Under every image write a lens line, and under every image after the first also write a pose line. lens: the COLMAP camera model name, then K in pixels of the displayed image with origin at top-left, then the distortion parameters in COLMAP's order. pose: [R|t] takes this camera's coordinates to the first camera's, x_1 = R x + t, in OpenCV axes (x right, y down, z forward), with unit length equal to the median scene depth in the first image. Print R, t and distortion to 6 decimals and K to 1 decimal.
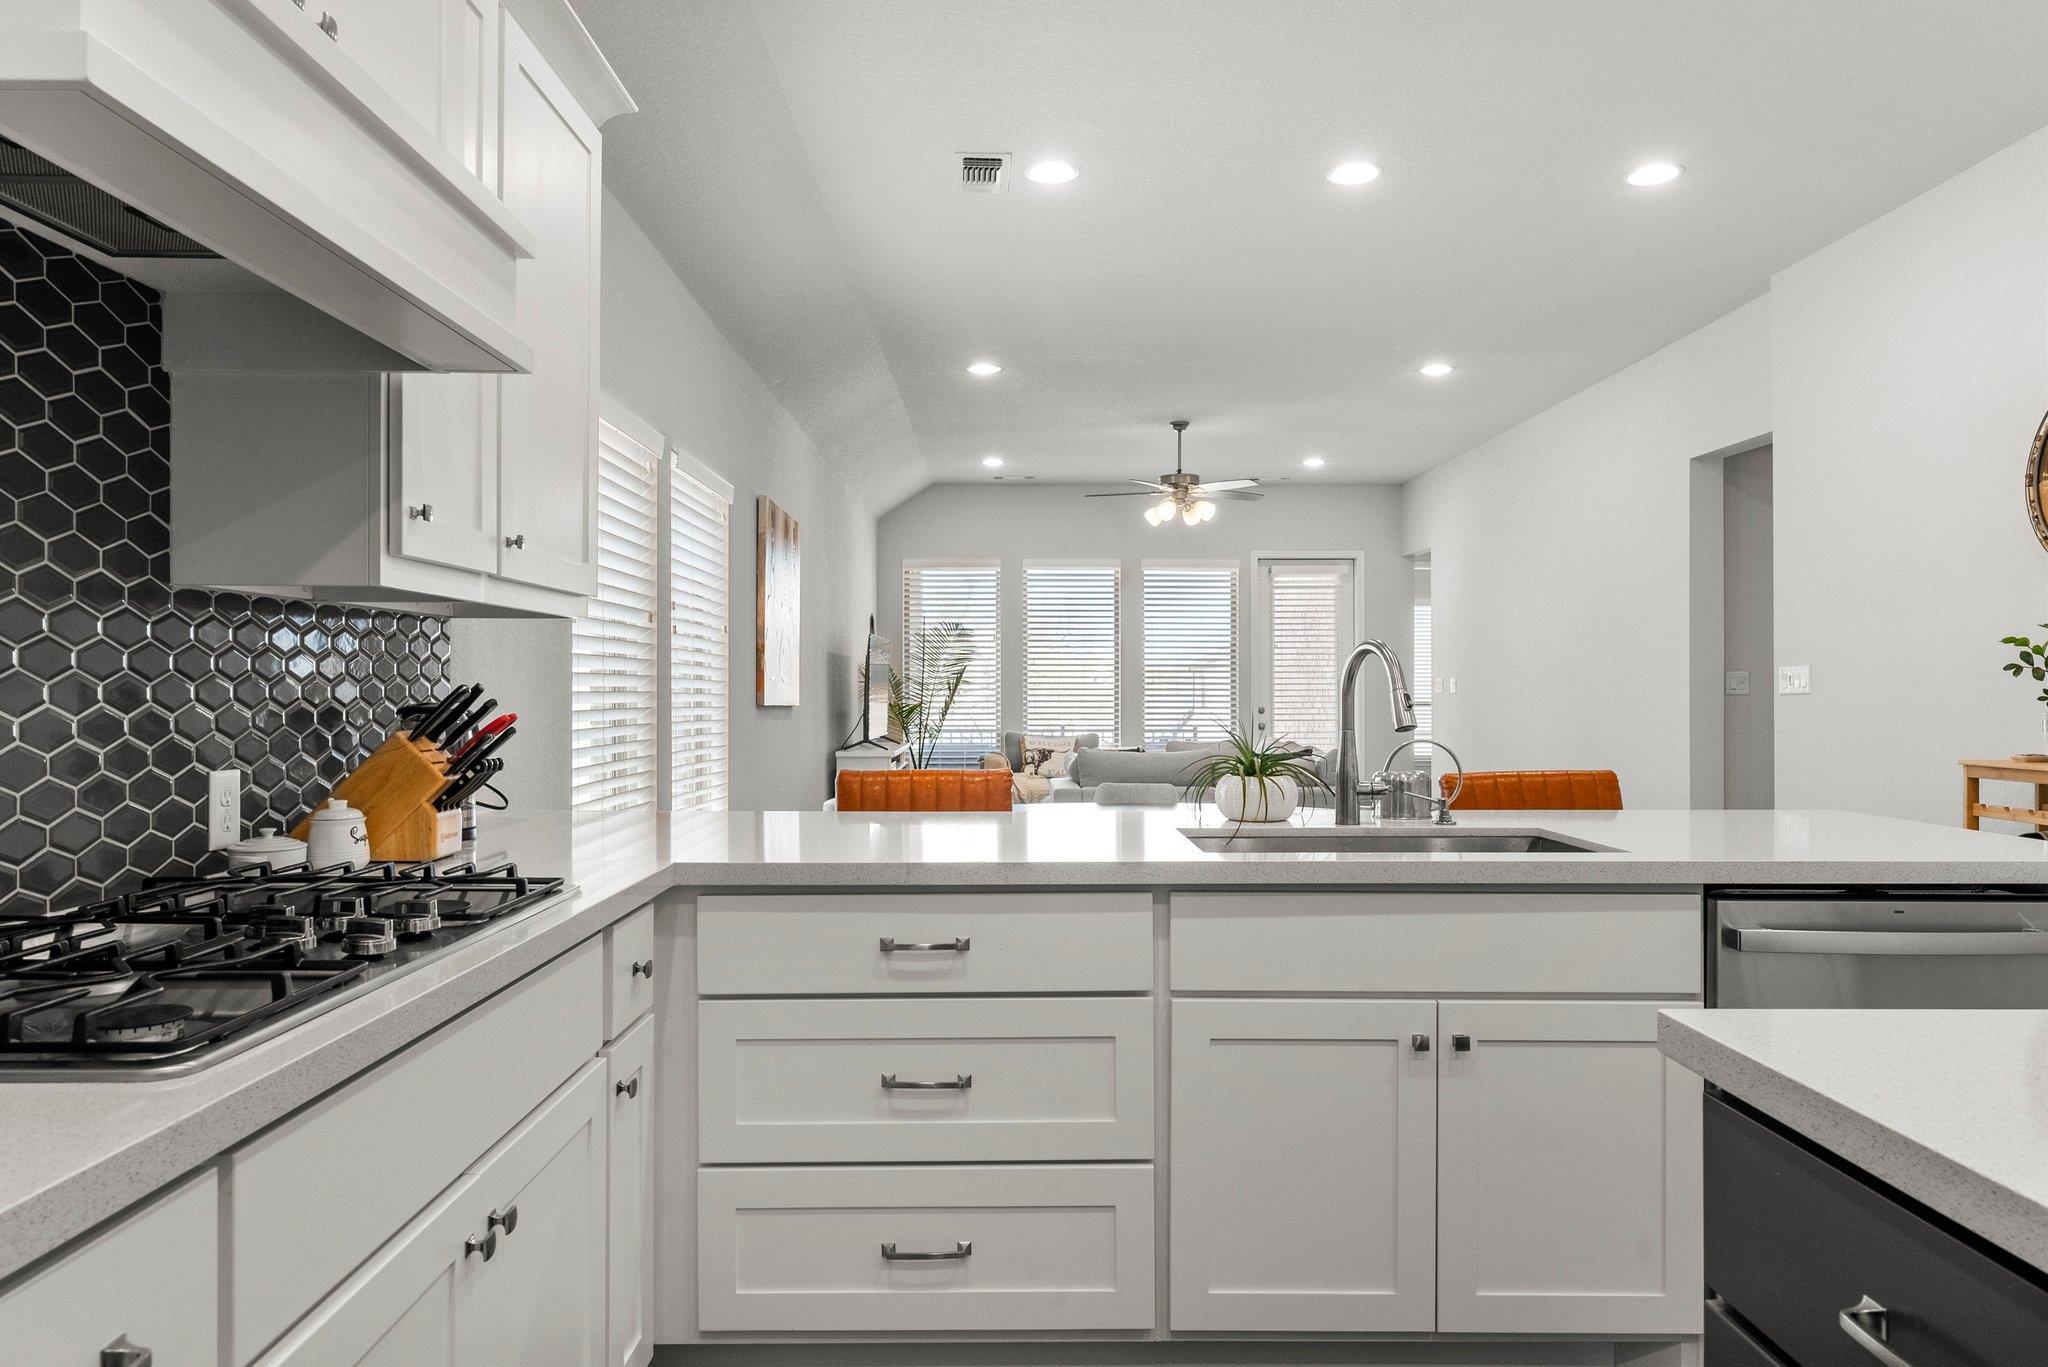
lens RADIAL K [[1305.7, 0, 1024.0], [0, 1305.7, 683.5], [0, 0, 1]] dist [0.000421, -0.000263]
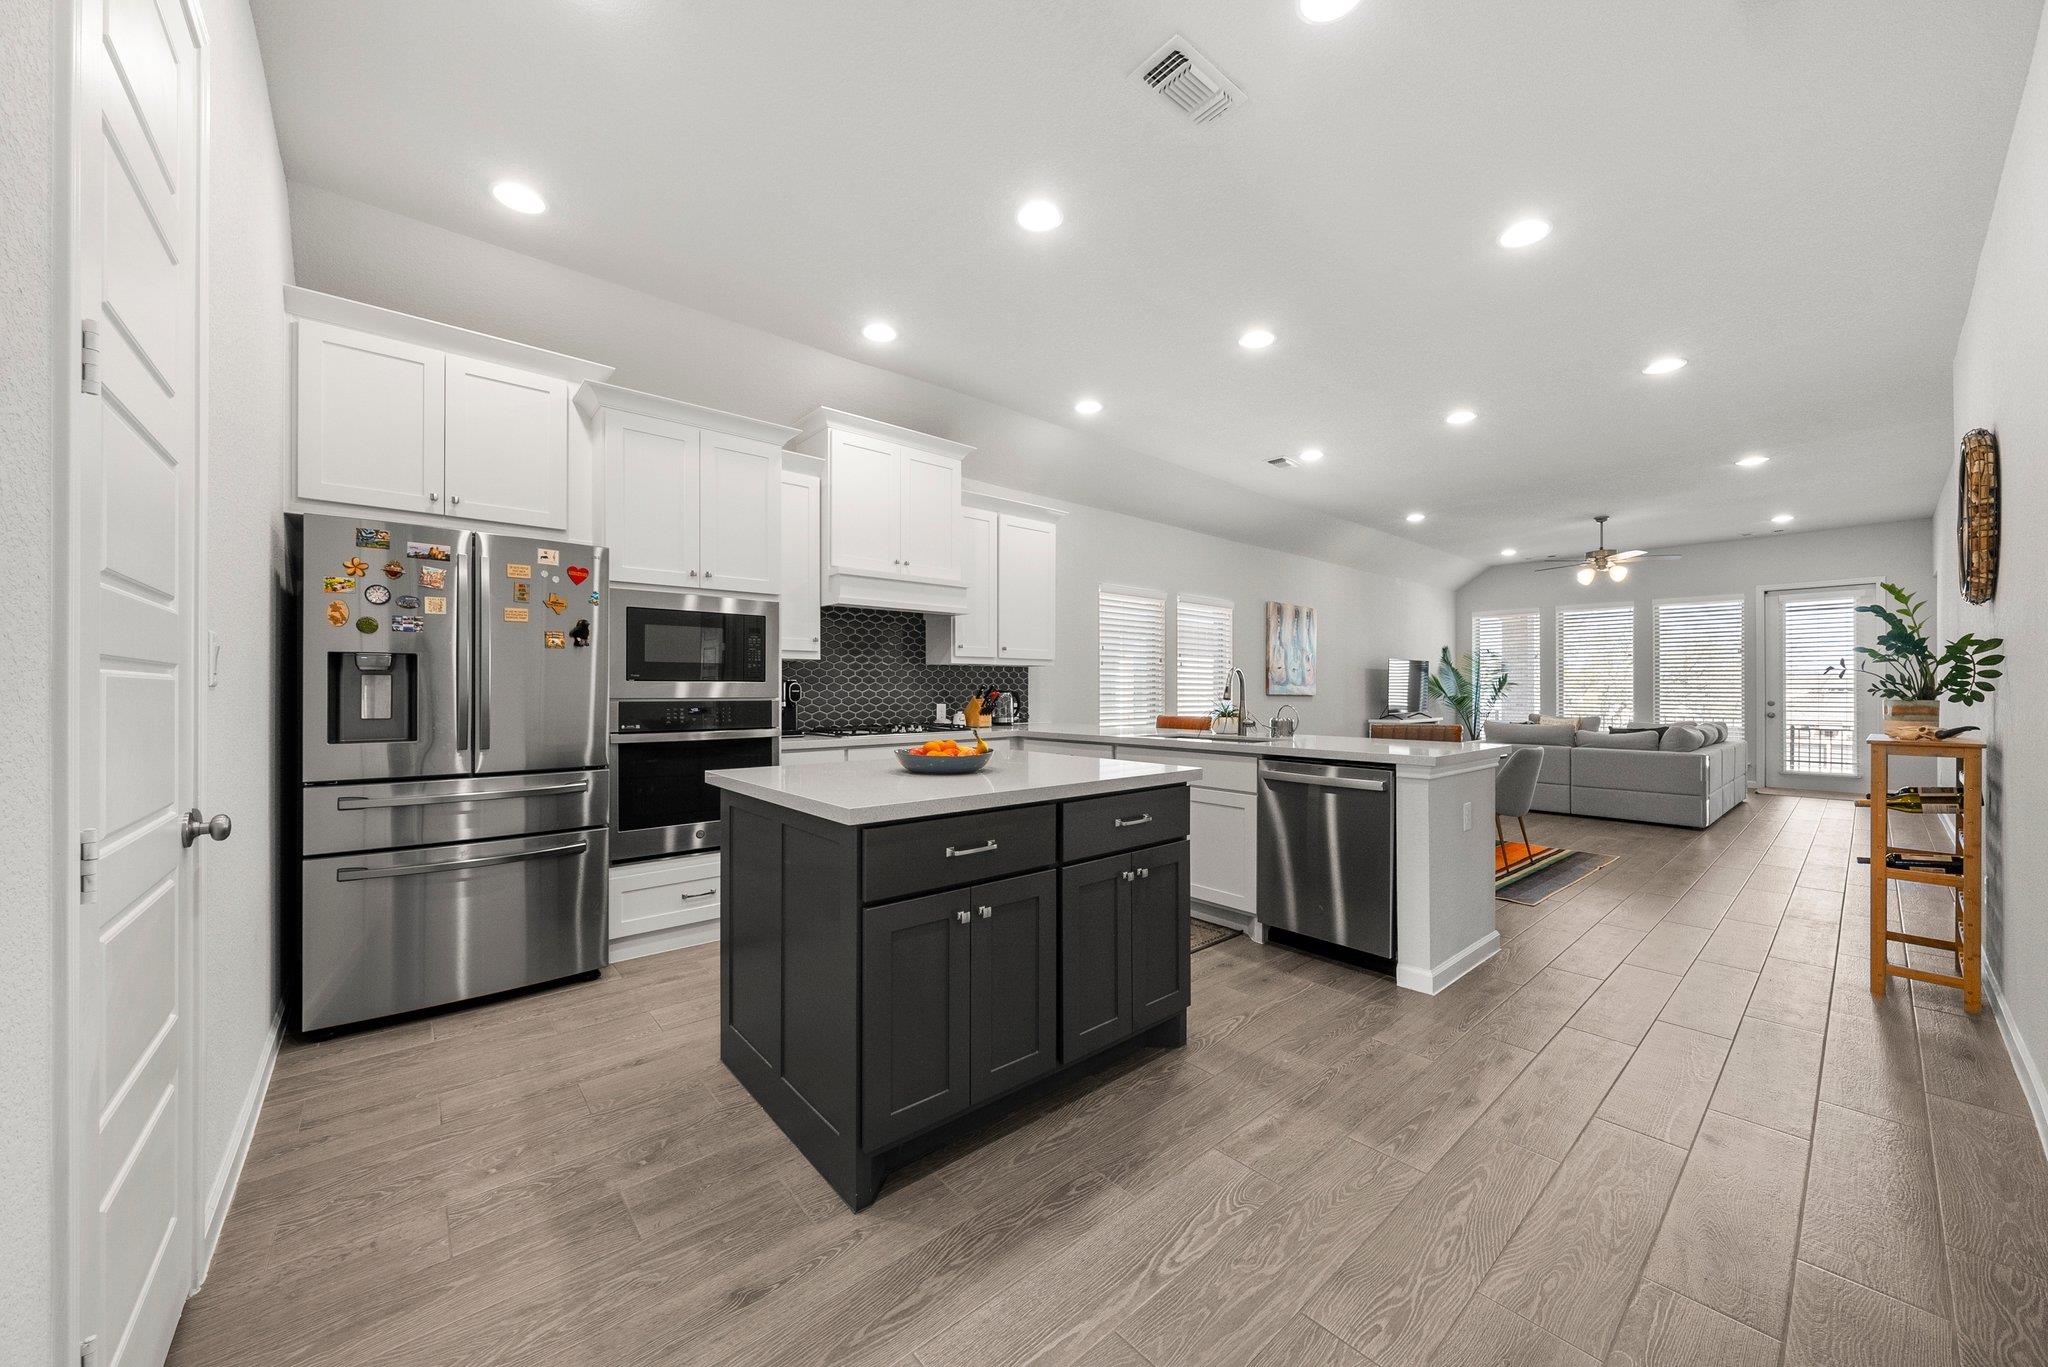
lens RADIAL K [[733.0, 0, 1024.0], [0, 733.0, 683.5], [0, 0, 1]] dist [0.000287, -0.000005]
pose [[0.633639, -0.009256, -0.773573, 0.675526], [0.004349, 0.999955, -0.008403, 0.007886], [0.773616, 0.001960, 0.633651, -0.175081]]
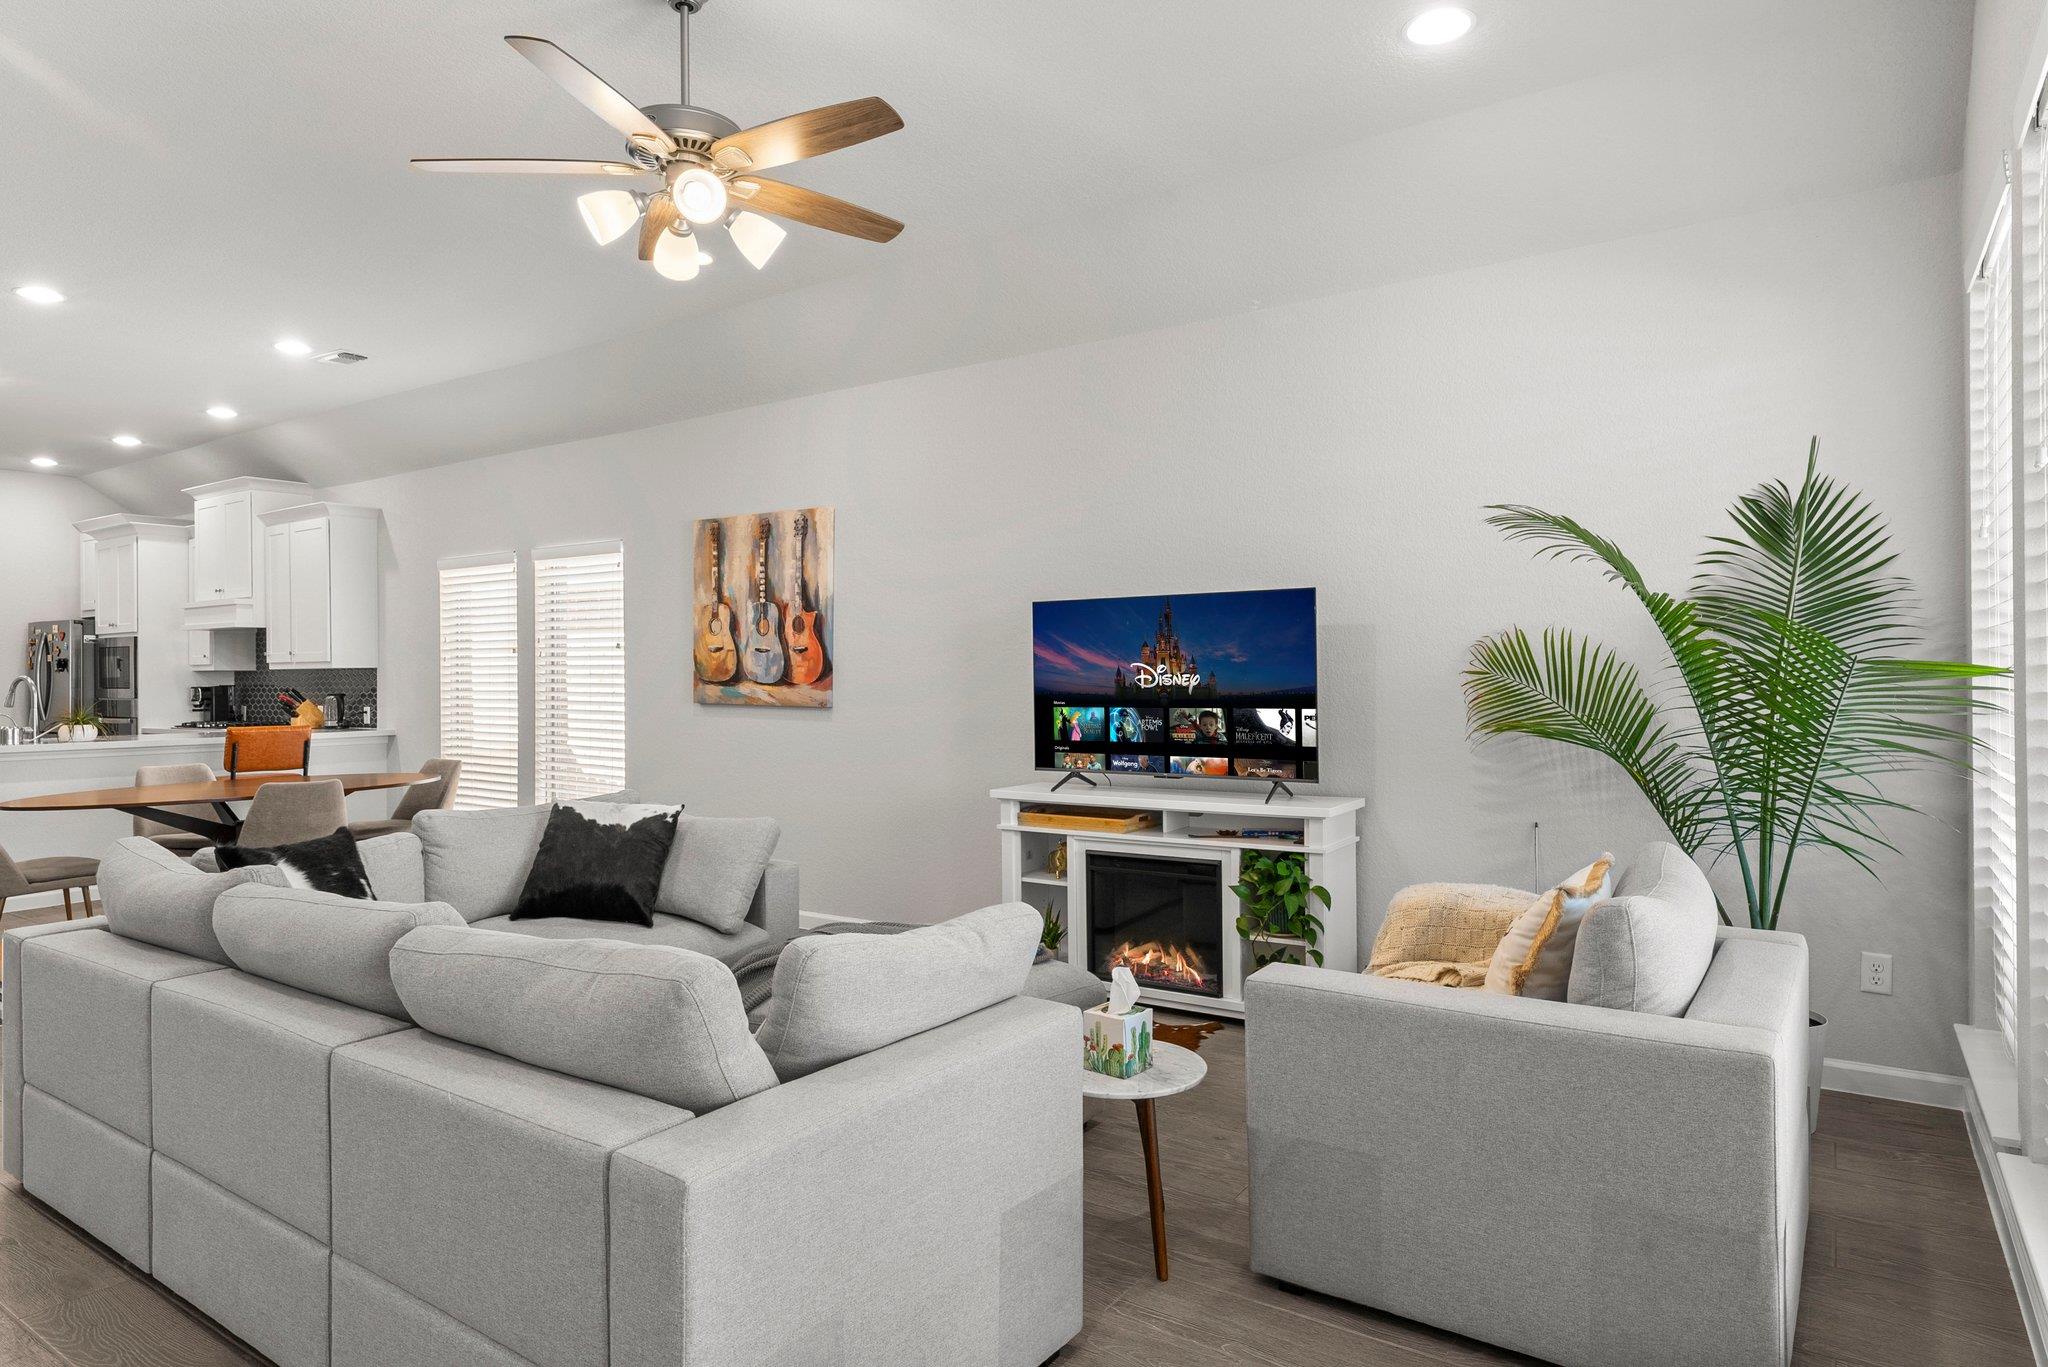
lens RADIAL K [[1182.8, 0, 1024.0], [0, 1182.8, 683.5], [0, 0, 1]] dist [-0.001170, -0.000266]
pose [[-0.584975, -0.001009, -0.811051, 0.617861], [0.005554, 0.999971, -0.005250, 0.008202], [0.811033, -0.007576, -0.584952, 2.430251]]
